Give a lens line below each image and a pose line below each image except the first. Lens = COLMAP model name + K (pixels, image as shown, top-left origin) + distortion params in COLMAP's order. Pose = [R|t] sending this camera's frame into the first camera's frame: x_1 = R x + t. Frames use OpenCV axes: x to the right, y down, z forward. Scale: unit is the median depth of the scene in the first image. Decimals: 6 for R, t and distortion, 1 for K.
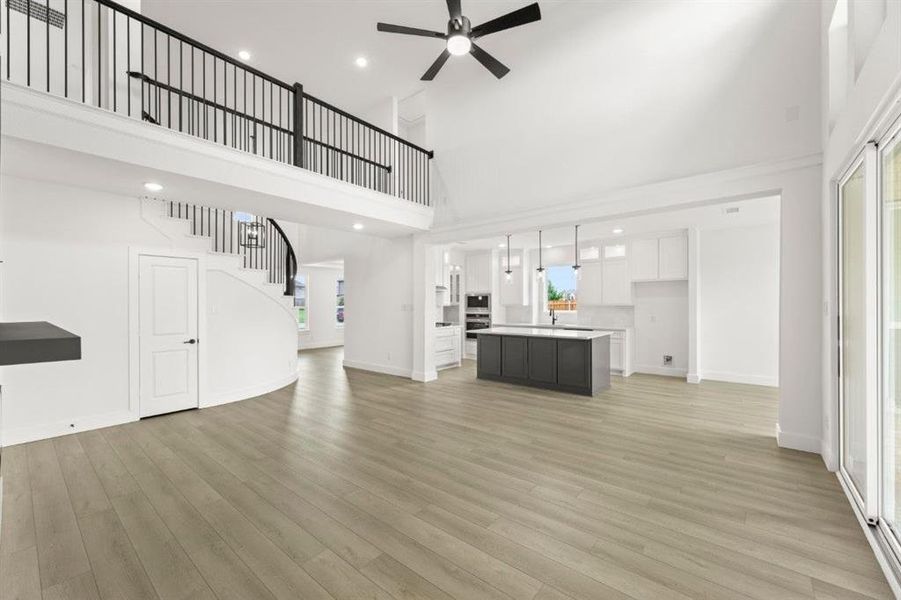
lens RADIAL K [[362.7, 0, 454.4], [0, 362.7, 303.3], [0, 0, 1]] dist [0.003804, 0.000292]
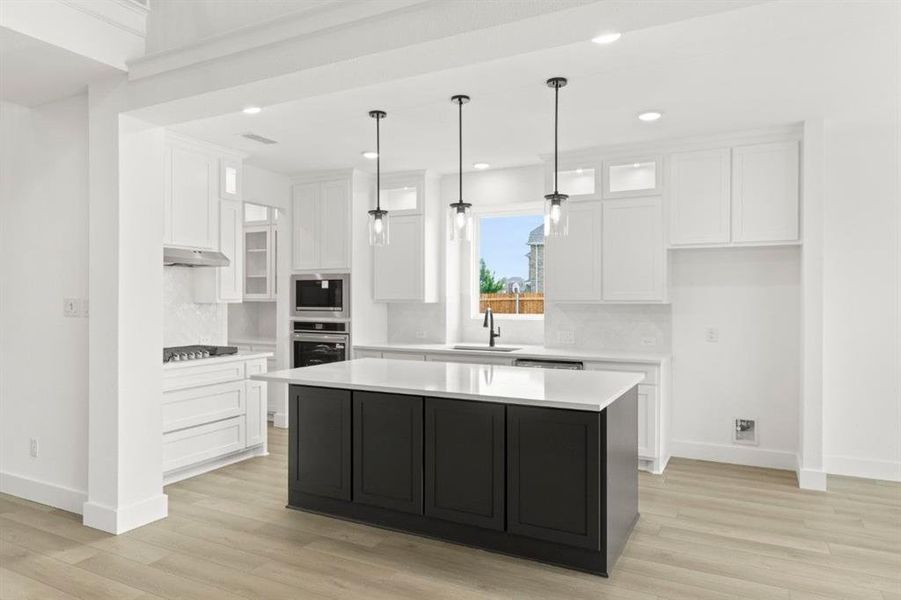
lens RADIAL K [[581.1, 0, 444.4], [0, 581.1, 302.7], [0, 0, 1]] dist [-0.005081, -0.002160]
pose [[0.981565, 0.004242, 0.191082, 0.087528], [-0.005698, 0.999959, 0.007069, 0.000918], [-0.191045, -0.008027, 0.981549, 0.342331]]
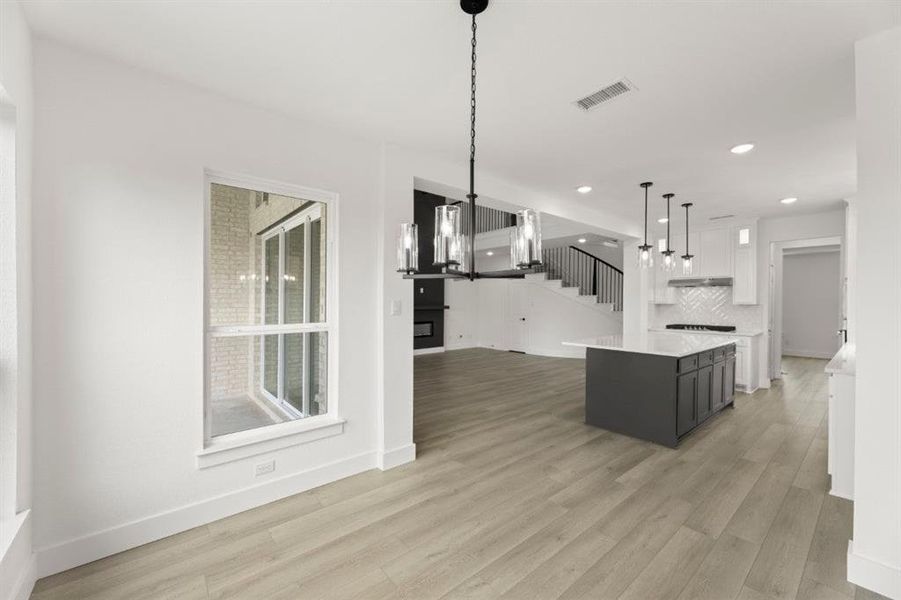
lens RADIAL K [[362.7, 0, 445.9], [0, 362.7, 303.7], [0, 0, 1]] dist [0.003804, 0.000292]
pose [[-0.206463, 0.012488, -0.978375, 0.804518], [0.002251, 0.999922, 0.012288, -0.005134], [0.978452, 0.000334, -0.206475, 0.589773]]
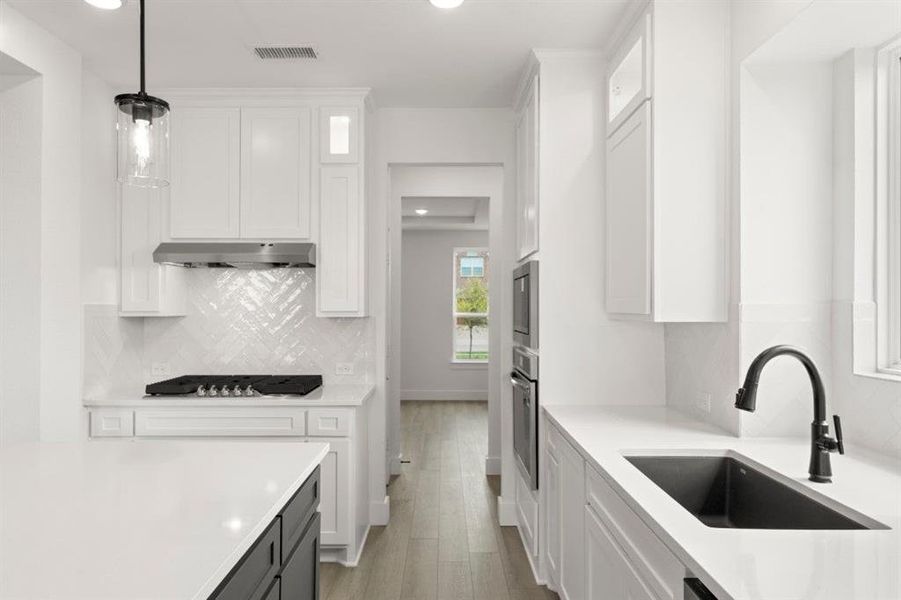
lens RADIAL K [[581.1, 0, 453.5], [0, 581.1, 302.1], [0, 0, 1]] dist [-0.005081, -0.002160]
pose [[0.615996, -0.003480, -0.787741, 0.369821], [-0.001937, 0.999981, -0.005933, -0.001568], [0.787747, 0.005180, 0.615978, 0.819499]]
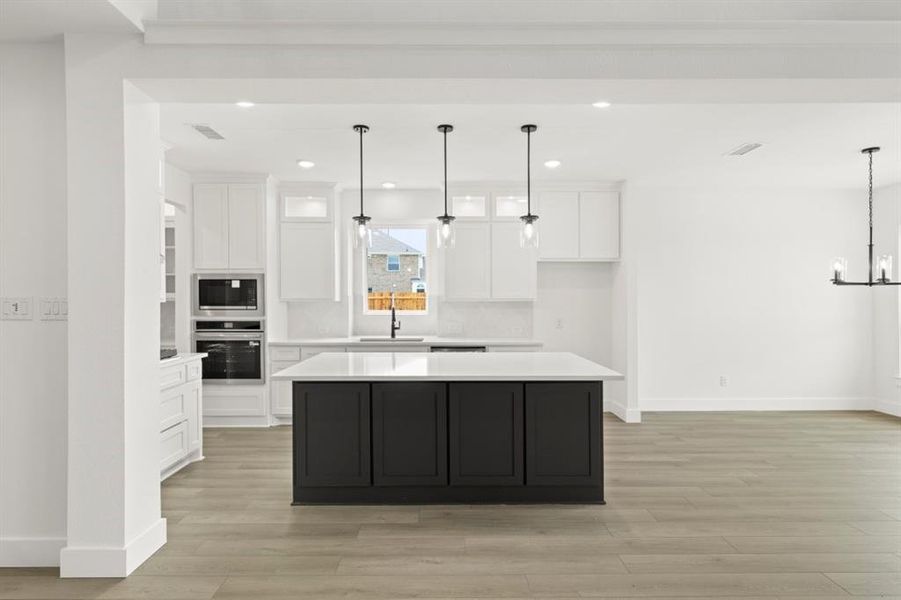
lens RADIAL K [[467.2, 0, 442.2], [0, 467.2, 299.9], [0, 0, 1]] dist [-0.003150, 0.000173]
pose [[0.779048, 0.001679, 0.626963, -0.095596], [-0.003236, 0.999994, 0.001343, 0.002837], [-0.626957, -0.003075, 0.779048, 0.457869]]
